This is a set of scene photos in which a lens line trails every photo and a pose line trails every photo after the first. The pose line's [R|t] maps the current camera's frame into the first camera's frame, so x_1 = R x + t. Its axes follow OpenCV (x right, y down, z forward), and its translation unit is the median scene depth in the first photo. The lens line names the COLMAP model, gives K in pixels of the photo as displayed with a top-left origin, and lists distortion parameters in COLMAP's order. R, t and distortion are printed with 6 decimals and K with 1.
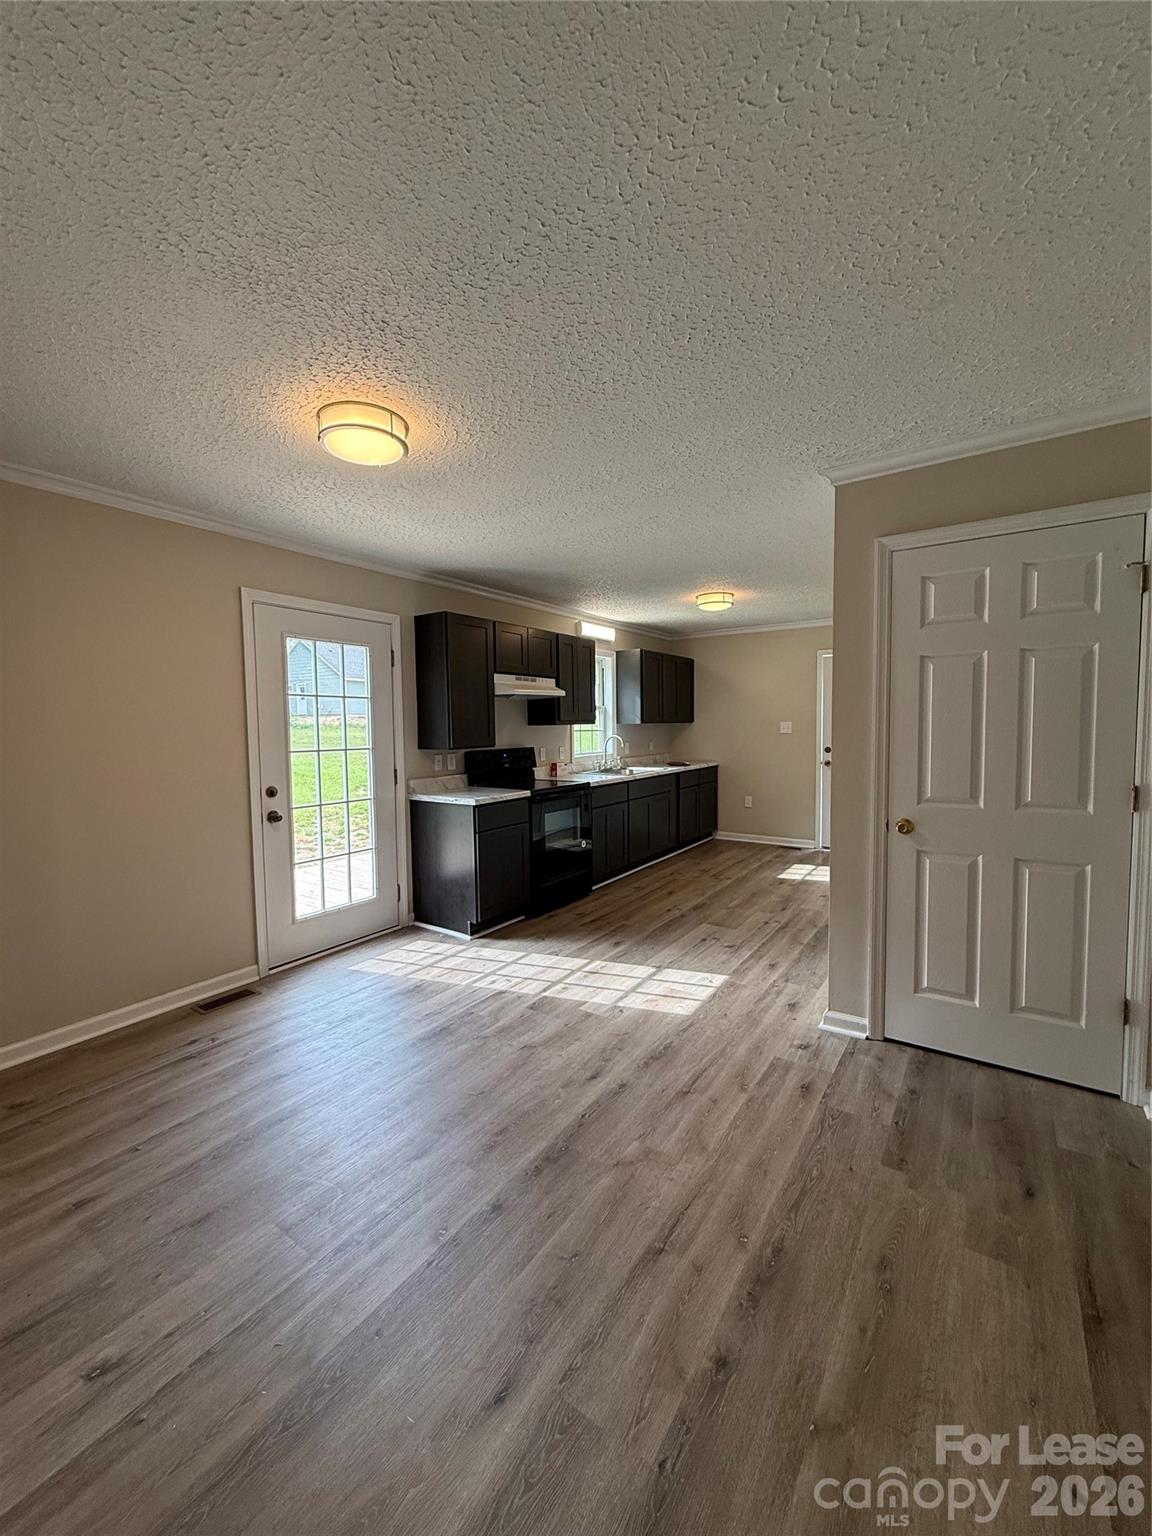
lens RADIAL K [[622.1, 0, 576.0], [0, 622.1, 768.0], [0, 0, 1]] dist [0.000149, 0.000031]
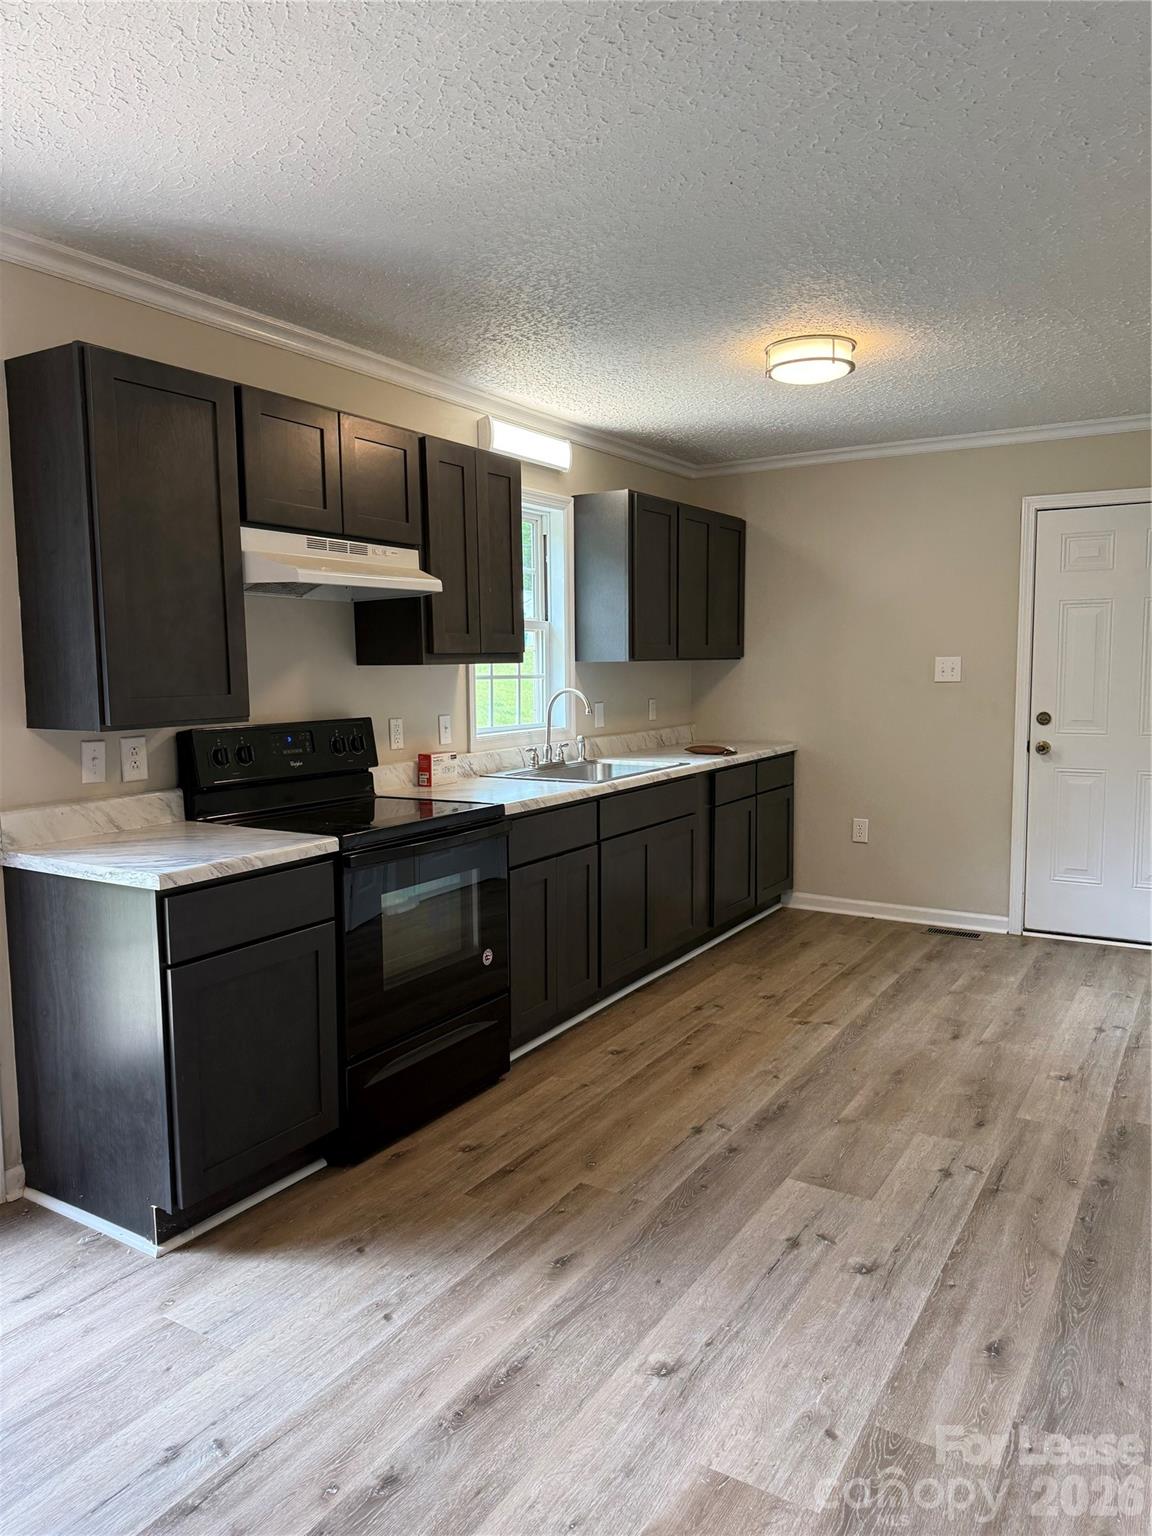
lens RADIAL K [[1071.2, 0, 576.0], [0, 1071.2, 768.0], [0, 0, 1]] dist [0.063974, -0.092100]
pose [[0.998748, -0.001140, 0.050013, 0.034544], [-0.000347, 0.999558, 0.029720, -0.022225], [-0.050024, -0.029700, 0.998306, 0.295077]]
